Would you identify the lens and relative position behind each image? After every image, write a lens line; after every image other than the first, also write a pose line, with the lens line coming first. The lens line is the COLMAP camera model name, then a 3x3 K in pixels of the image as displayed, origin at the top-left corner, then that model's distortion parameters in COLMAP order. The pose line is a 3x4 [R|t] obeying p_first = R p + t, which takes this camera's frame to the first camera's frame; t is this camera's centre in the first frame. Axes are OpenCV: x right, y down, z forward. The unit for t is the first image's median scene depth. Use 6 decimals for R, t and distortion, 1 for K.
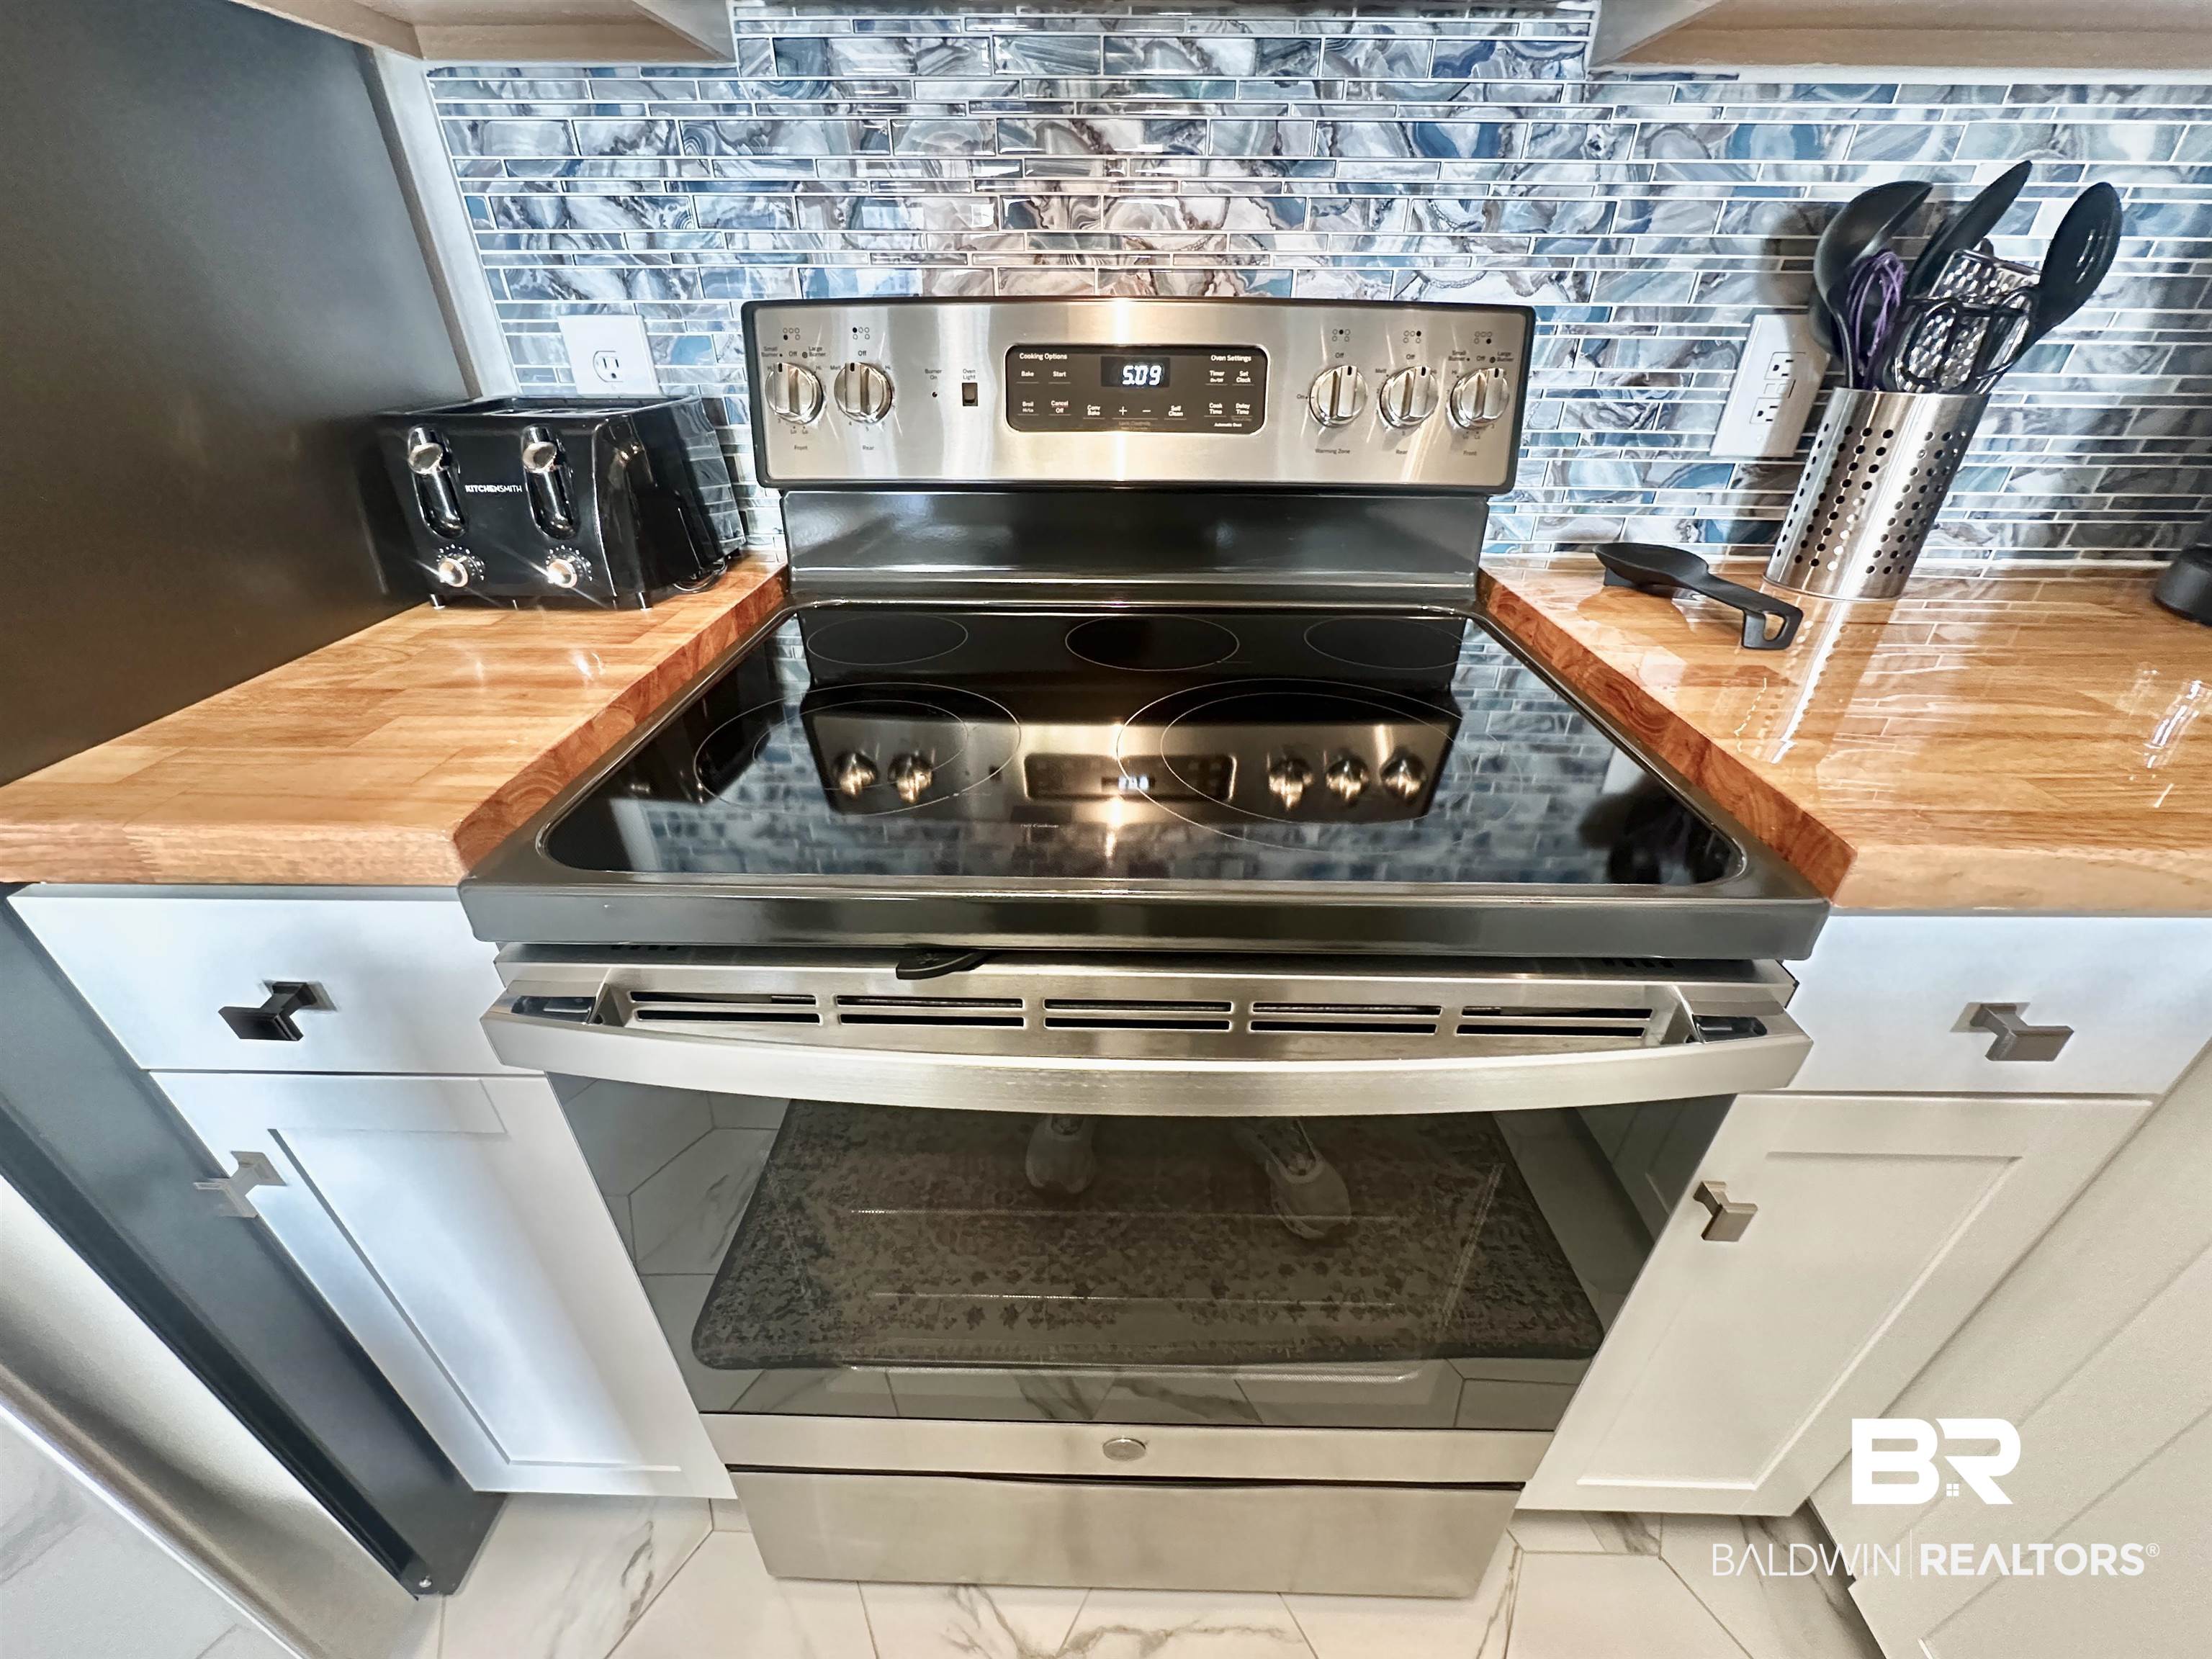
lens RADIAL K [[886.9, 0, 1109.3], [0, 886.9, 829.9], [0, 0, 1]] dist [-0.002067, 0.000909]
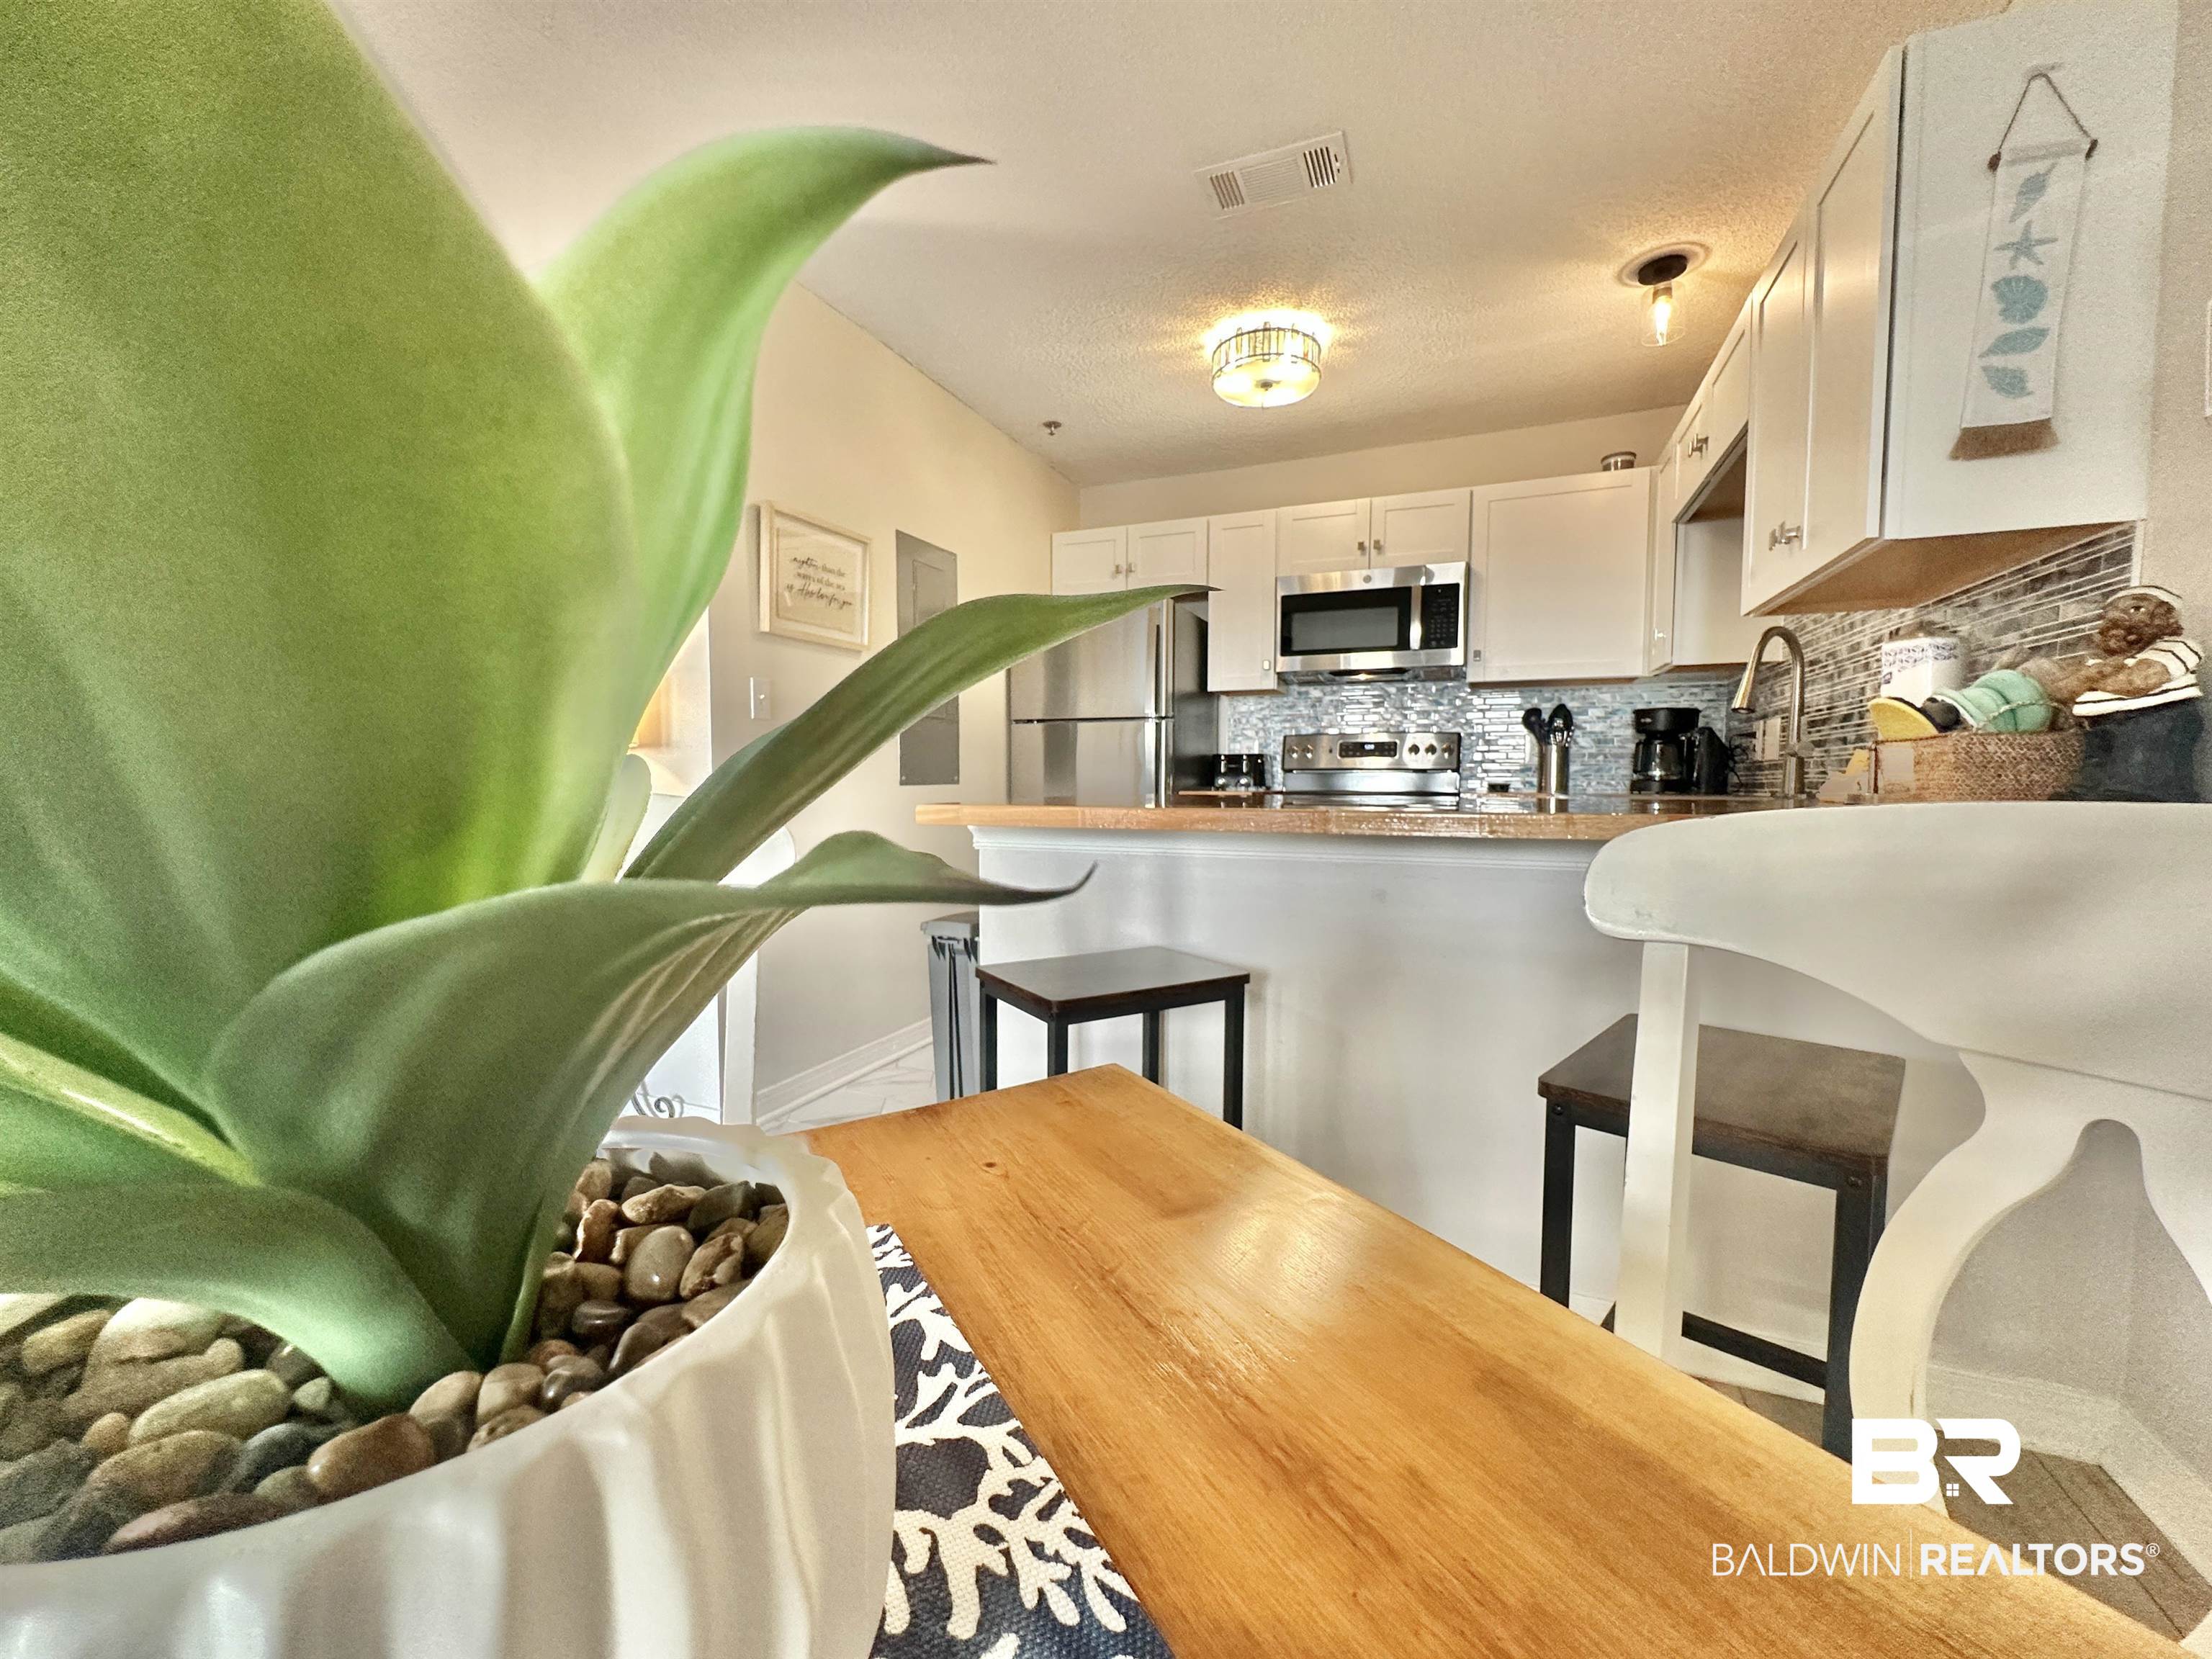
lens RADIAL K [[886.9, 0, 1110.9], [0, 886.9, 834.2], [0, 0, 1]] dist [-0.002067, 0.000909]
pose [[0.925496, 0.021716, -0.378136, 0.514167], [-0.193879, 0.884805, -0.423710, 1.964936], [0.325375, 0.465455, 0.823094, -2.819401]]
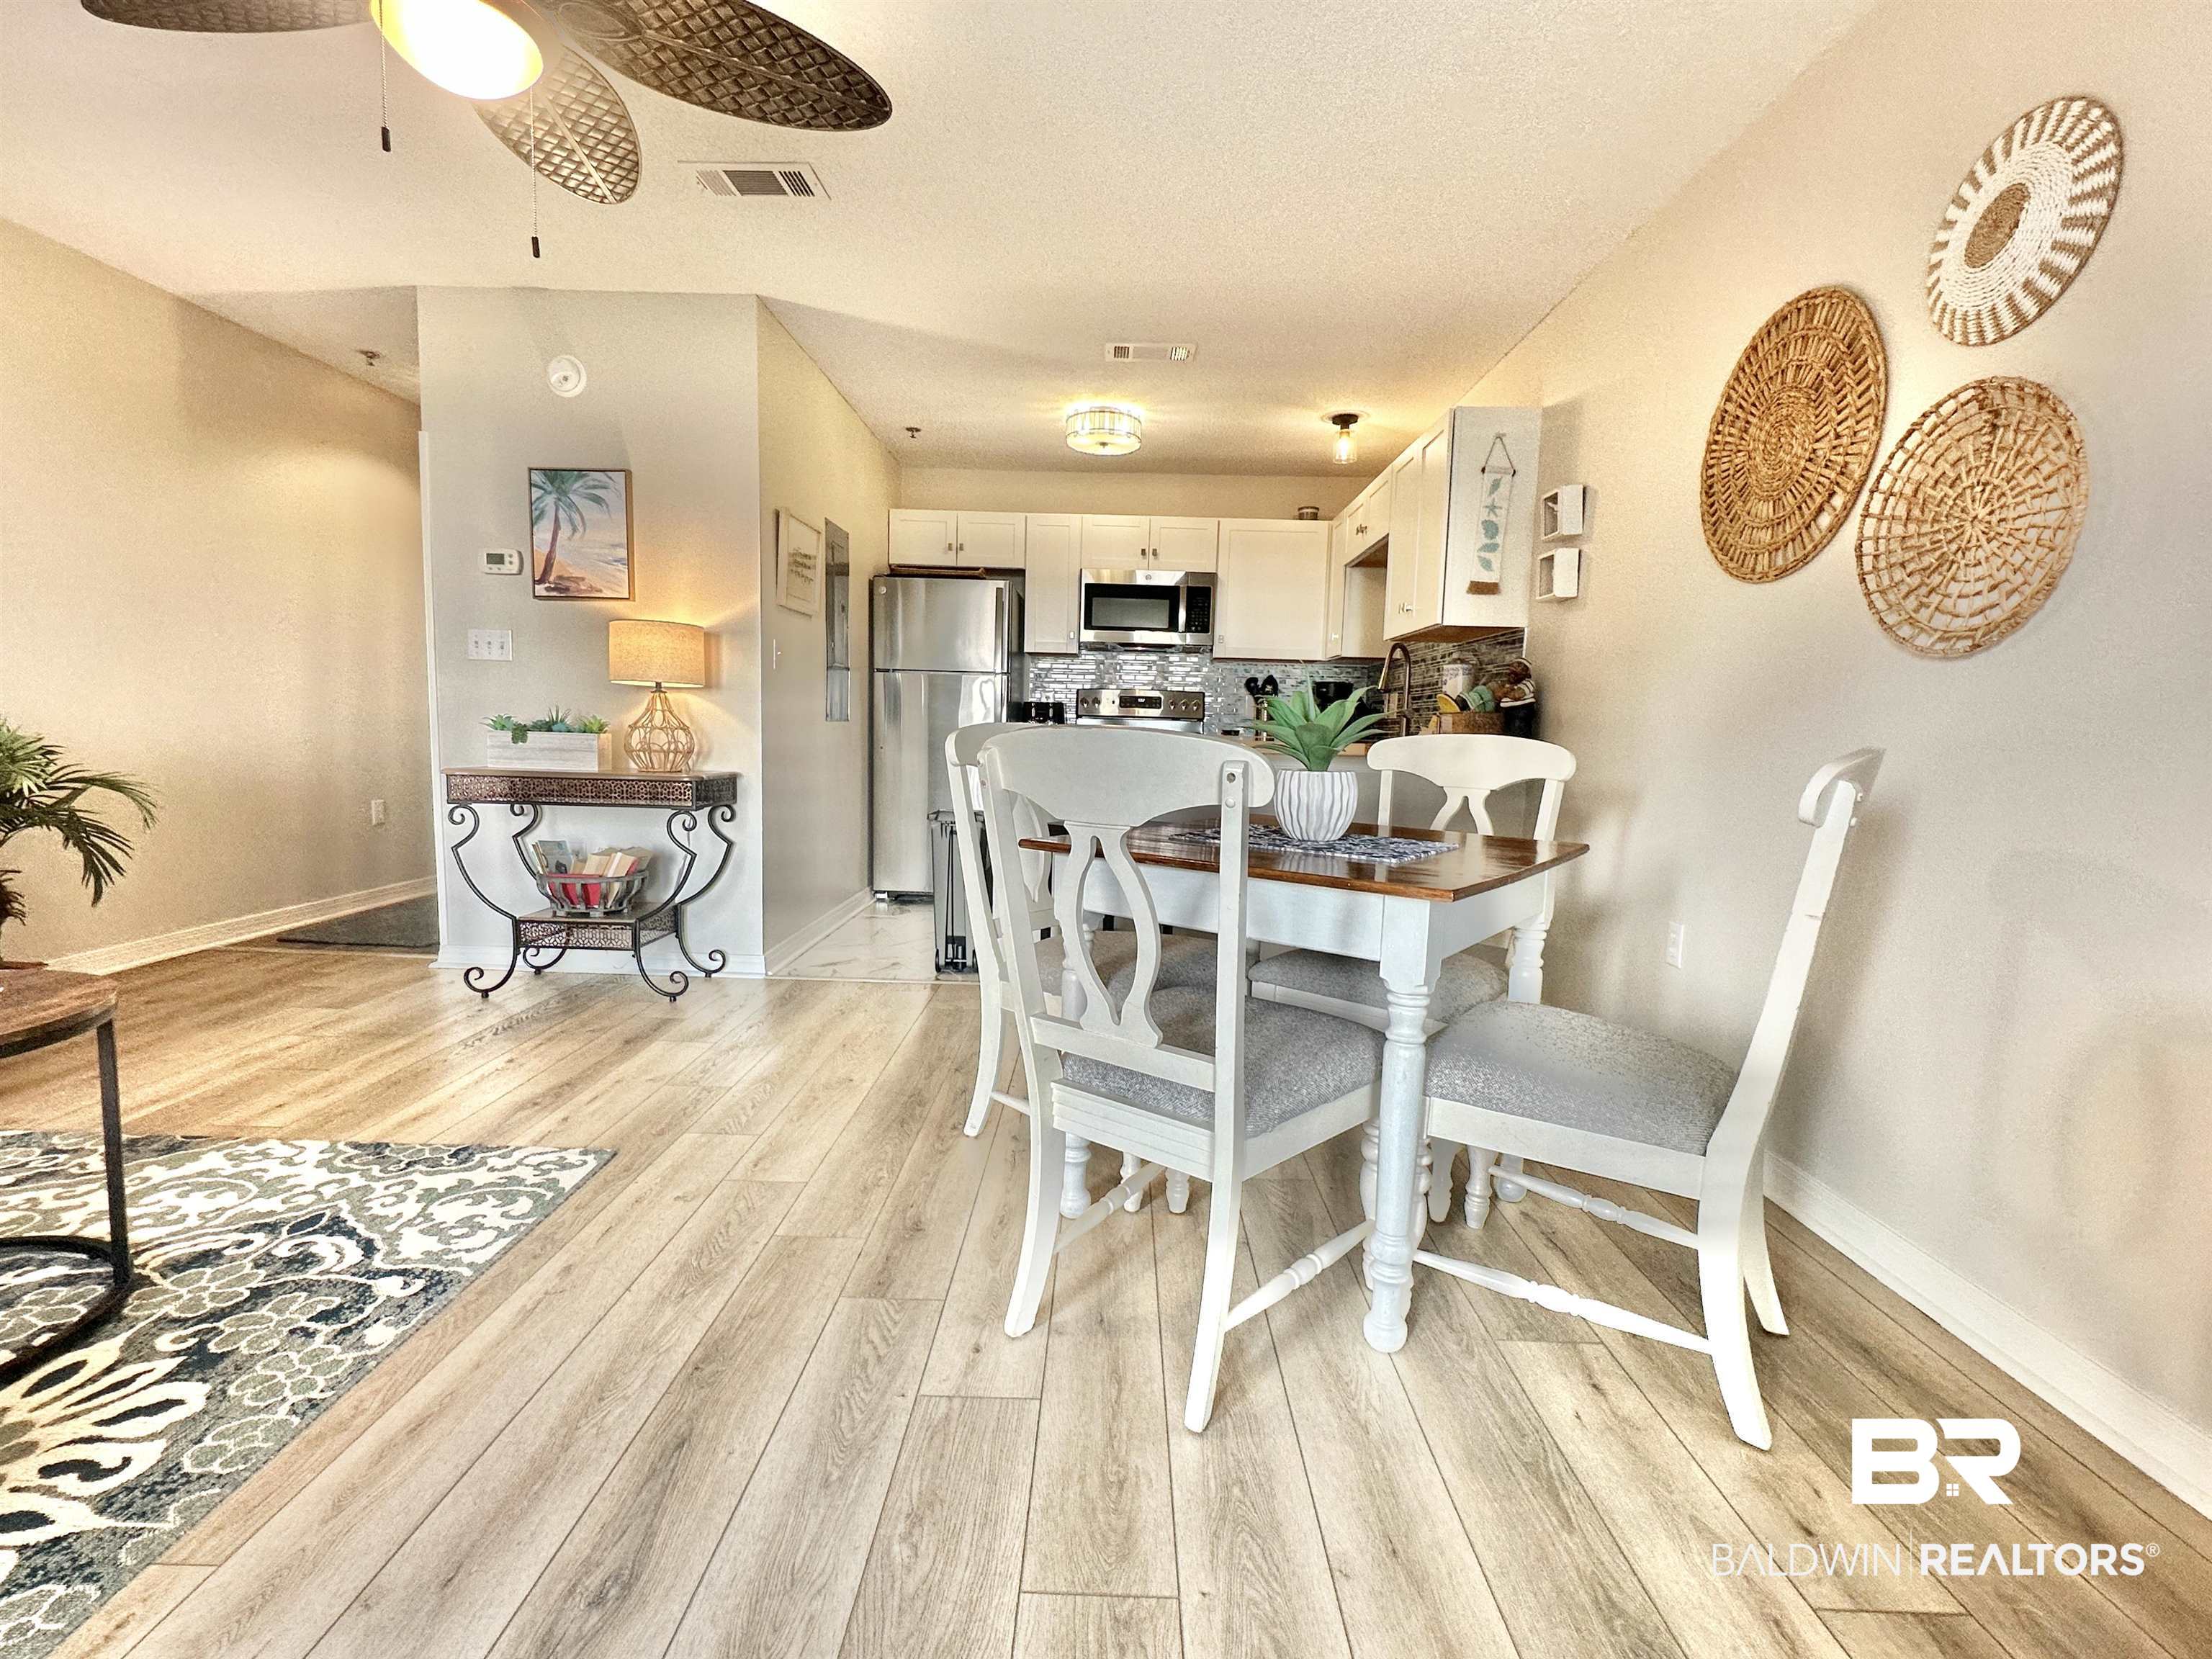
lens RADIAL K [[1025.2, 0, 1105.0], [0, 1025.2, 826.8], [0, 0, 1]] dist [0.000073, 0.000317]
pose [[0.999730, 0.023081, -0.002816, -0.204058], [-0.022046, 0.902377, -0.430382, 3.192449], [-0.007393, 0.430328, 0.902642, -4.816370]]
